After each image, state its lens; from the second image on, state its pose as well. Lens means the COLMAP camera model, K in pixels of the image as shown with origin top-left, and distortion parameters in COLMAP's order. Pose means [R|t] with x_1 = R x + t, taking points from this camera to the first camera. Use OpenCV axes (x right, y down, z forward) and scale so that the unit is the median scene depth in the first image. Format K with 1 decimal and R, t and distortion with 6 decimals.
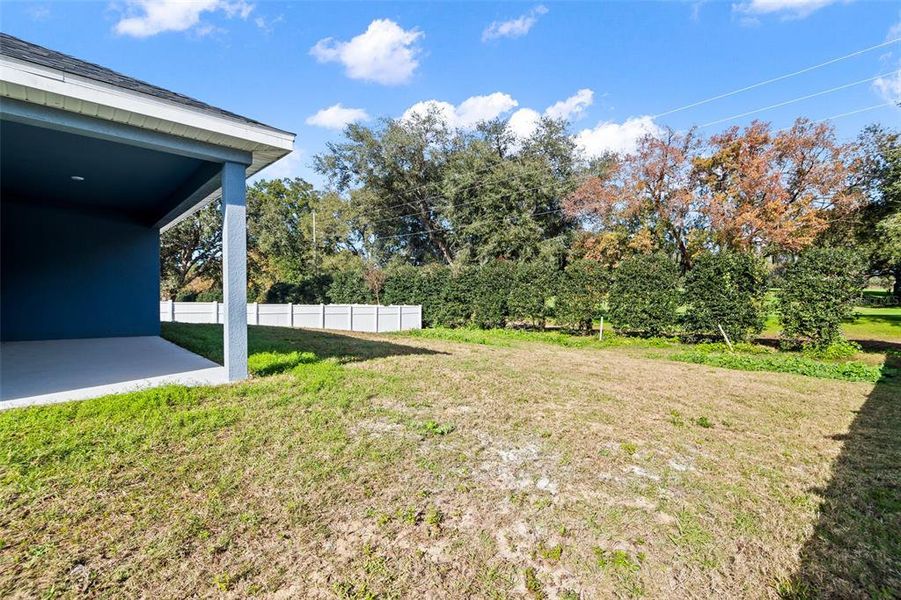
lens RADIAL K [[410.3, 0, 448.5], [0, 410.3, 306.9], [0, 0, 1]] dist [0.004238, 0.000378]
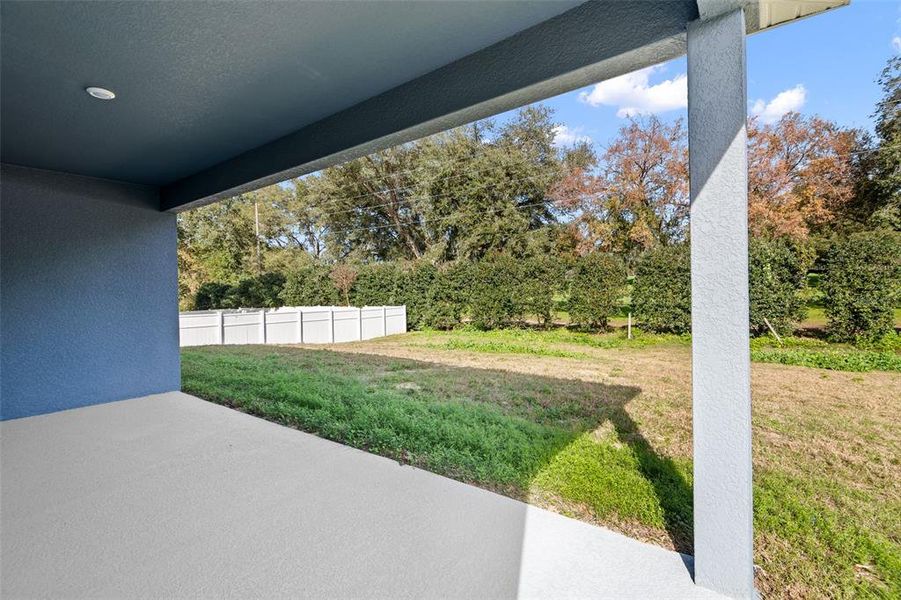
lens RADIAL K [[410.3, 0, 452.1], [0, 410.3, 292.2], [0, 0, 1]] dist [0.004238, 0.000378]
pose [[0.982349, -0.032502, 0.184214, -0.122705], [0.036011, 0.999227, -0.015735, -0.014650], [-0.183560, 0.022091, 0.982760, 0.097925]]
